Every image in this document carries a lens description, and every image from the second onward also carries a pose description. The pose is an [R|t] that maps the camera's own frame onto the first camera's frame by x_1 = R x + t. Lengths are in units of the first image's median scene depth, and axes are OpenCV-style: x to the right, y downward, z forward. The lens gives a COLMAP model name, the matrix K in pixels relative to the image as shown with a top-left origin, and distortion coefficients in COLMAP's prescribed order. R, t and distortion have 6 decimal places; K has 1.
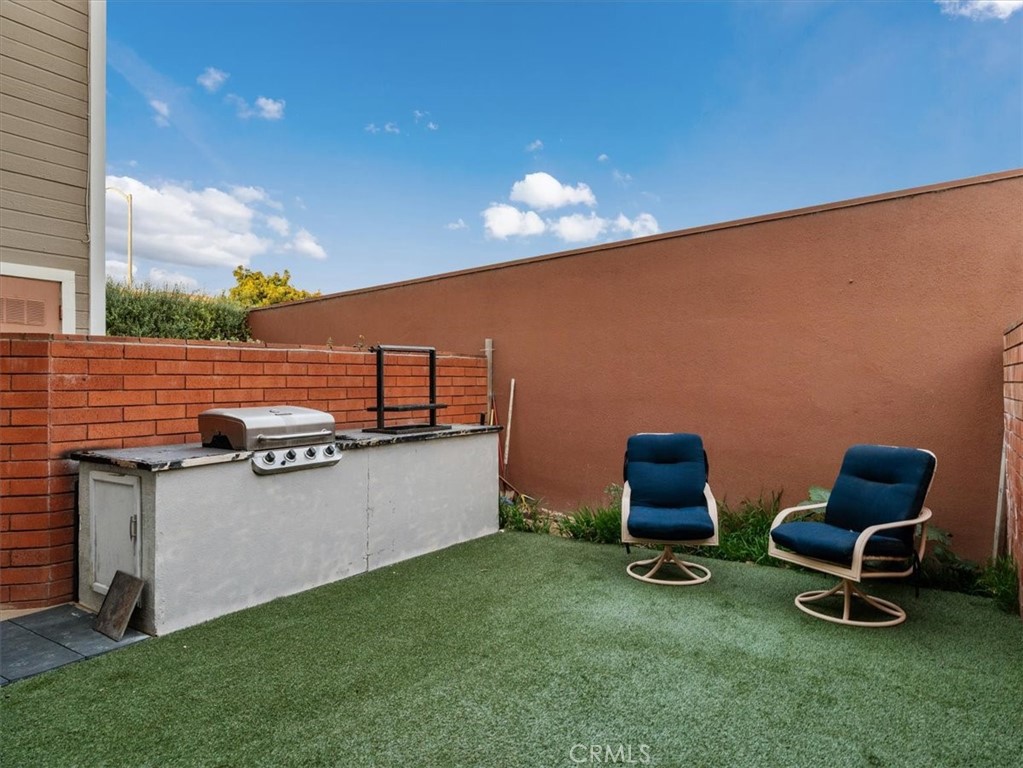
lens RADIAL K [[658.8, 0, 511.5], [0, 658.8, 384.0], [0, 0, 1]] dist [-0.001010, 0.001233]
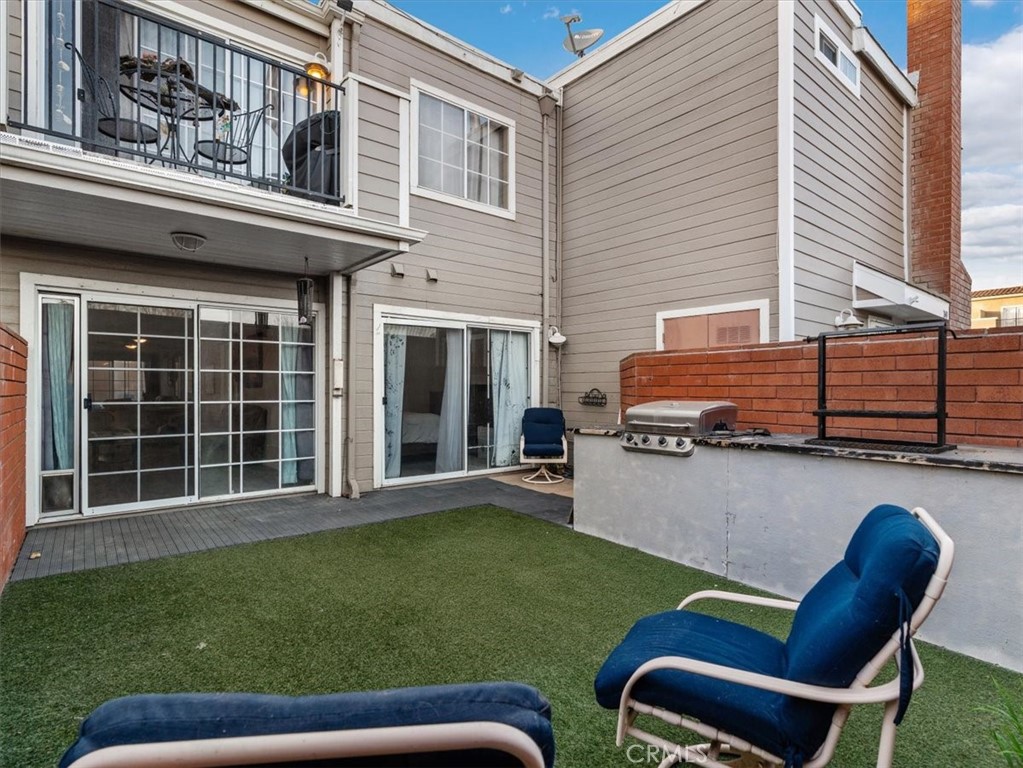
lens RADIAL K [[526.1, 0, 511.5], [0, 526.1, 384.0], [0, 0, 1]] dist [-0.004539, 0.000557]
pose [[-0.298248, 0.002850, -0.954484, 0.605985], [0.000275, 0.999996, 0.002900, 0.001181], [0.954488, 0.000602, -0.298248, 0.940485]]
